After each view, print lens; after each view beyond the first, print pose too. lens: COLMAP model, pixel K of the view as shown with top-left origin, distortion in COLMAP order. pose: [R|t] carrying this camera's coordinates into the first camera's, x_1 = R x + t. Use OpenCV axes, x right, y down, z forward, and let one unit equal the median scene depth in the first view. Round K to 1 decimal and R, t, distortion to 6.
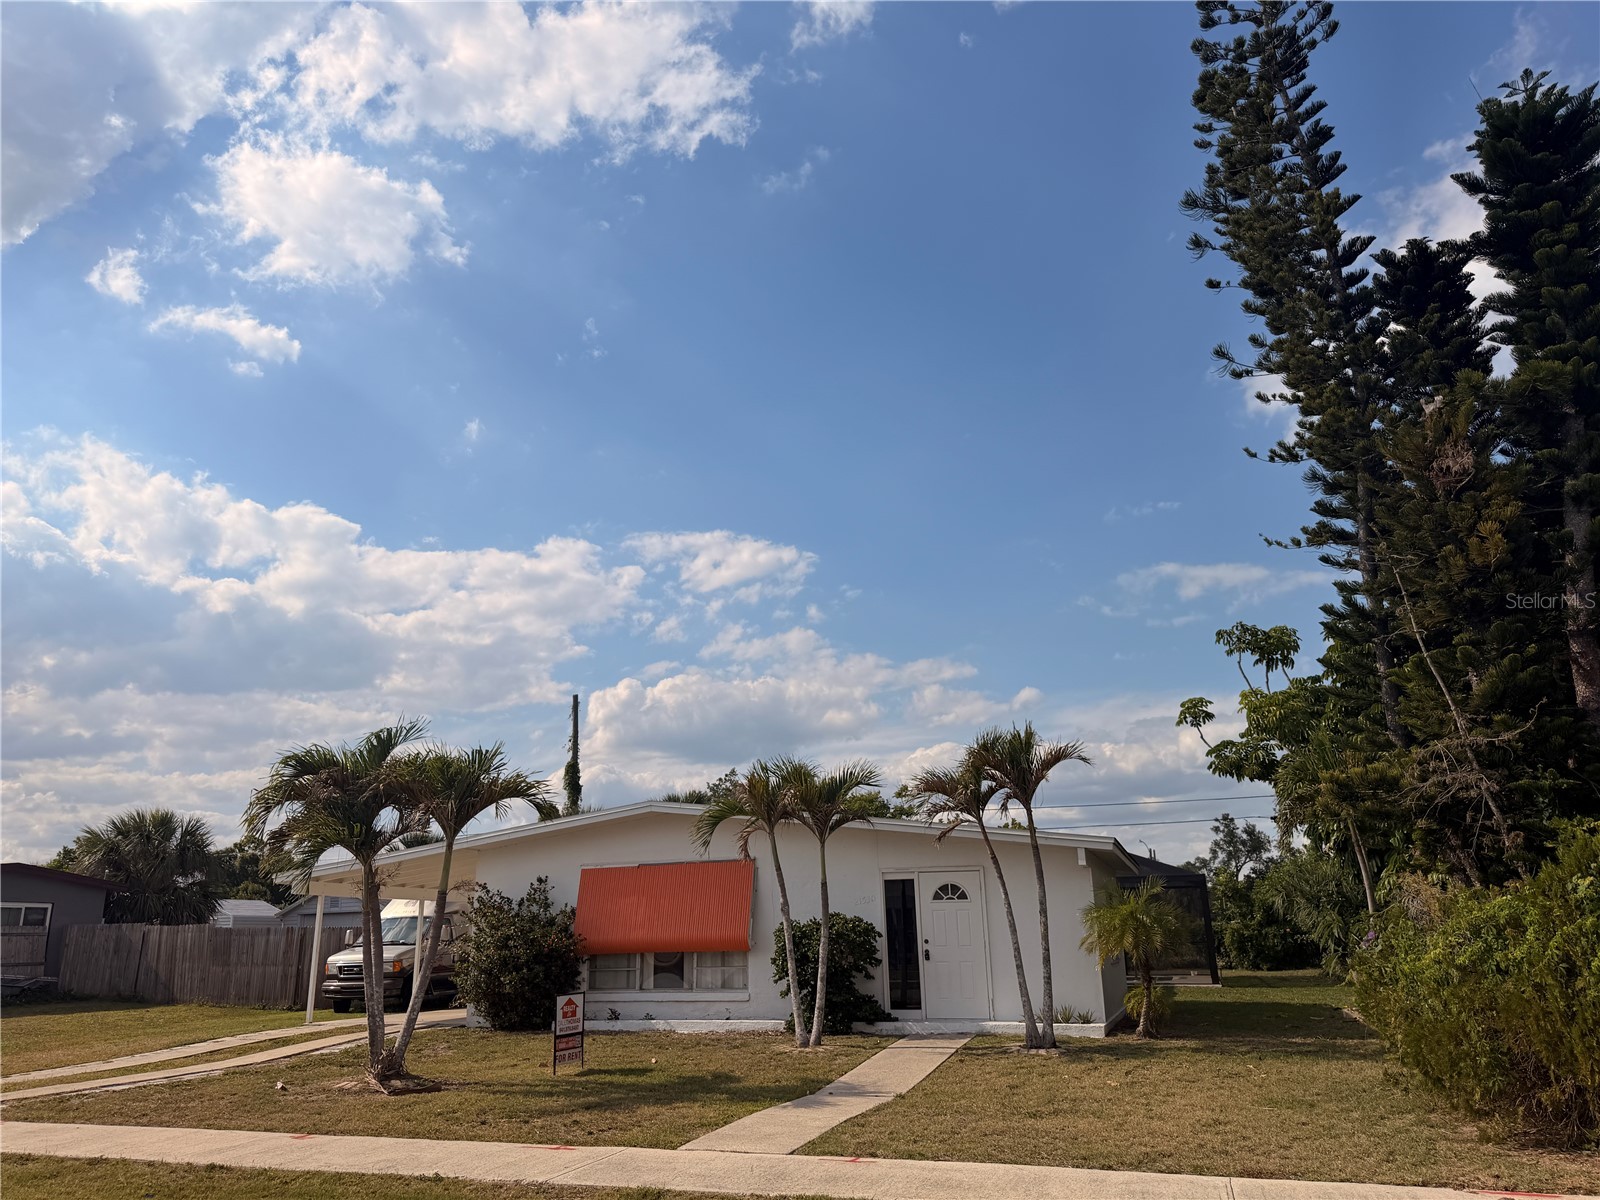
lens RADIAL K [[1135.3, 0, 795.0], [0, 1135.3, 604.2], [0, 0, 1]] dist [0.065560, -0.070267]
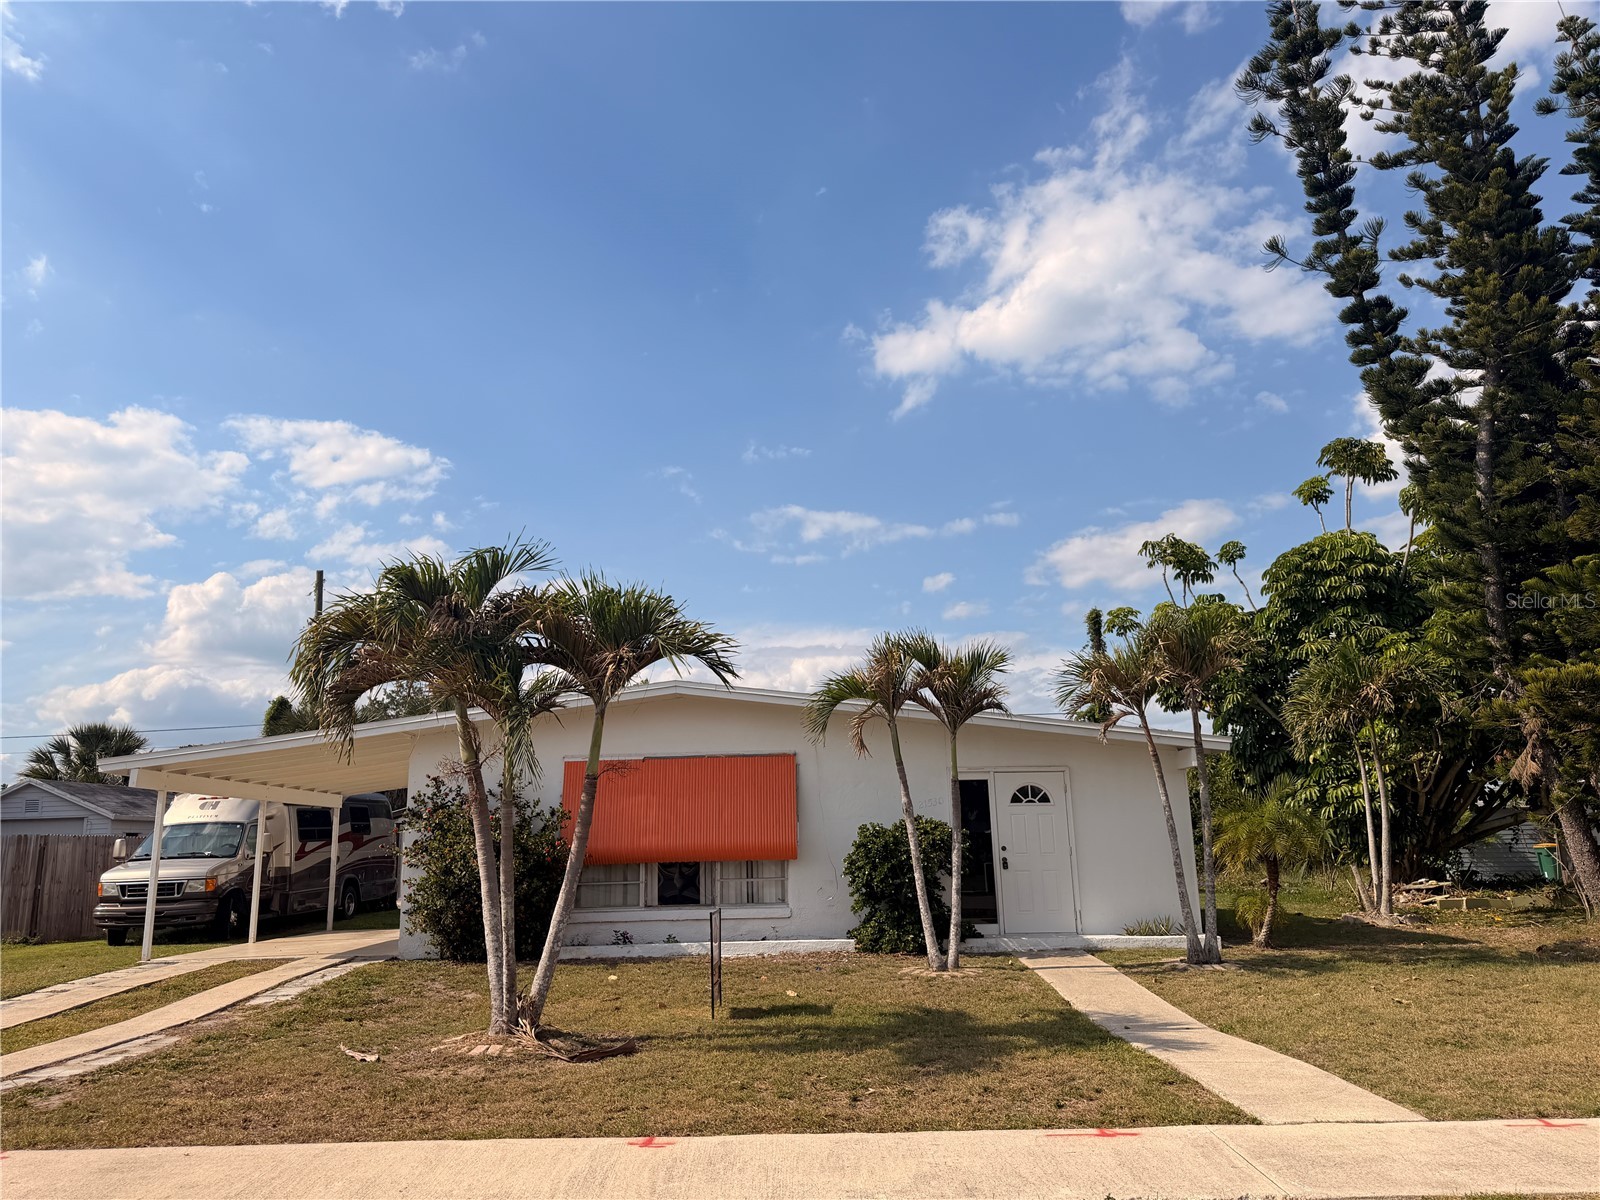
lens RADIAL K [[1135.3, 0, 804.4], [0, 1135.3, 597.3], [0, 0, 1]] dist [0.065560, -0.070267]
pose [[0.946386, 0.068773, 0.315631, -0.296172], [-0.087997, 0.995009, 0.047047, 0.066474], [-0.310820, -0.072299, 0.947715, 0.202676]]
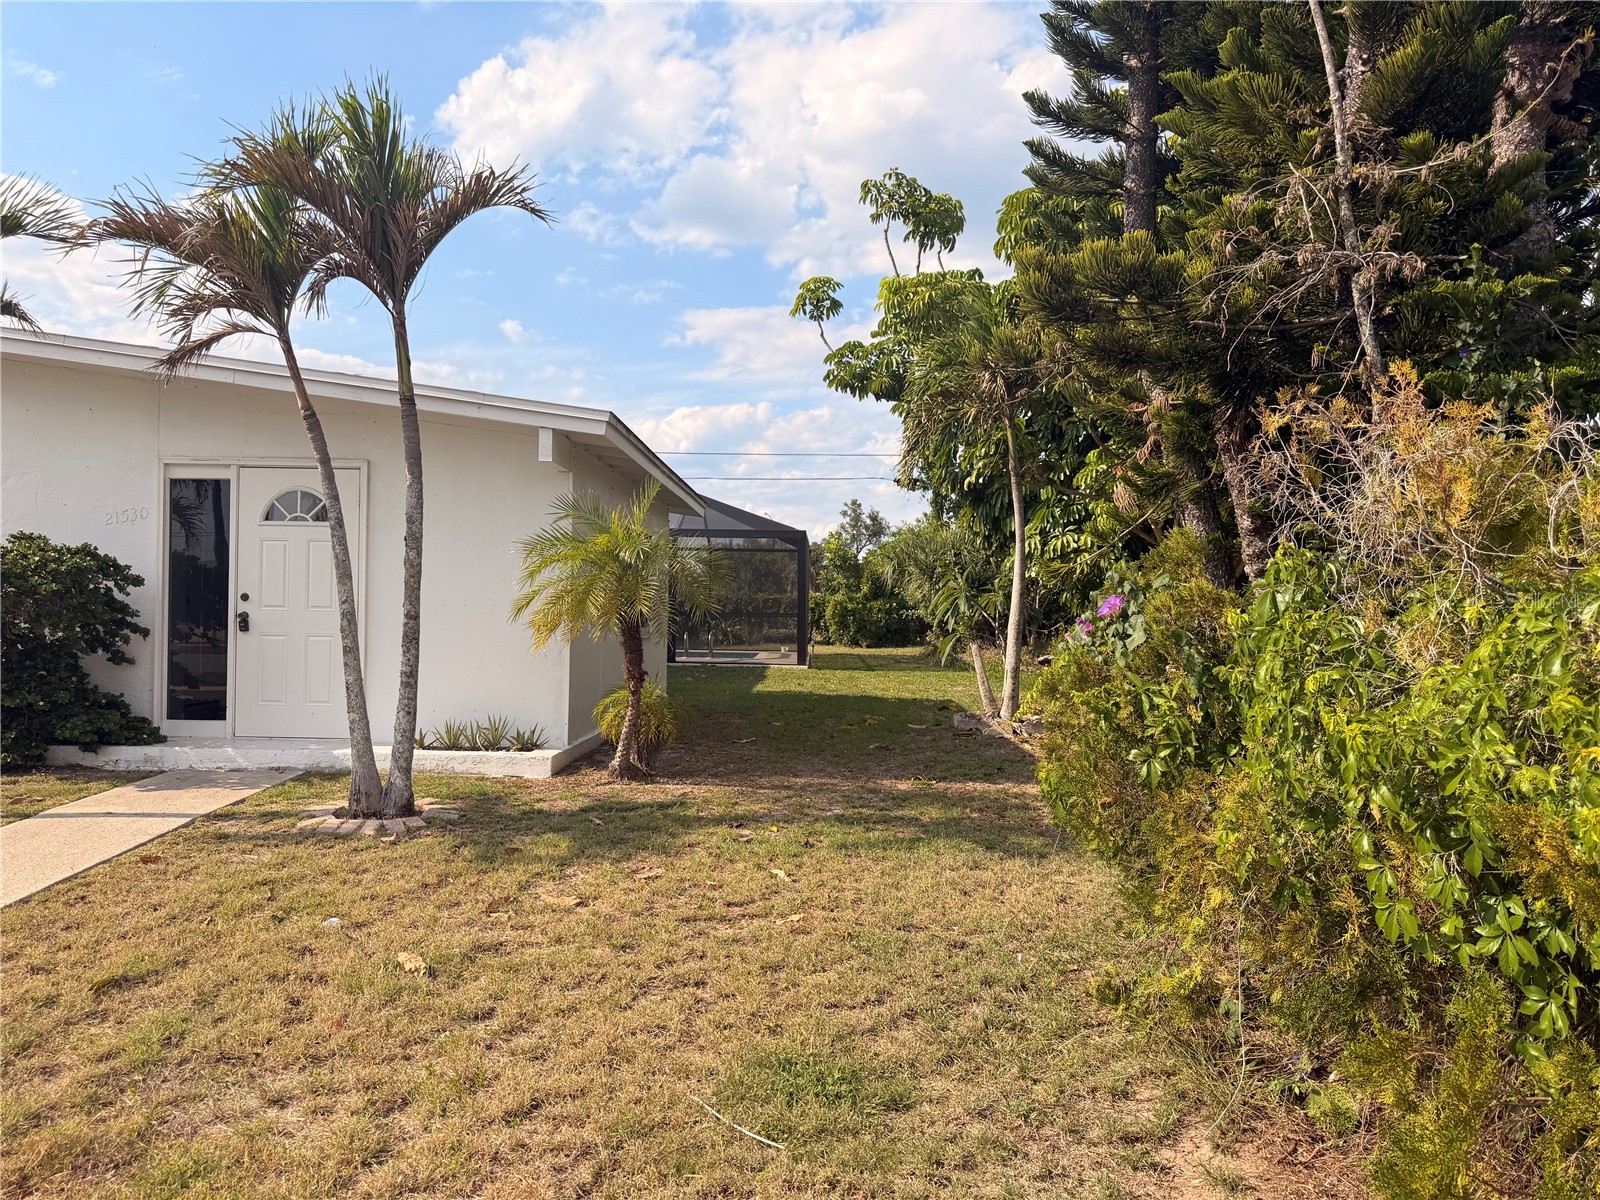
lens RADIAL K [[1135.3, 0, 808.1], [0, 1135.3, 610.9], [0, 0, 1]] dist [0.065560, -0.070267]
pose [[0.949725, 0.032196, 0.311426, 0.177461], [-0.119092, 0.957077, 0.264237, 0.123150], [-0.289551, -0.288041, 0.912794, 0.414650]]
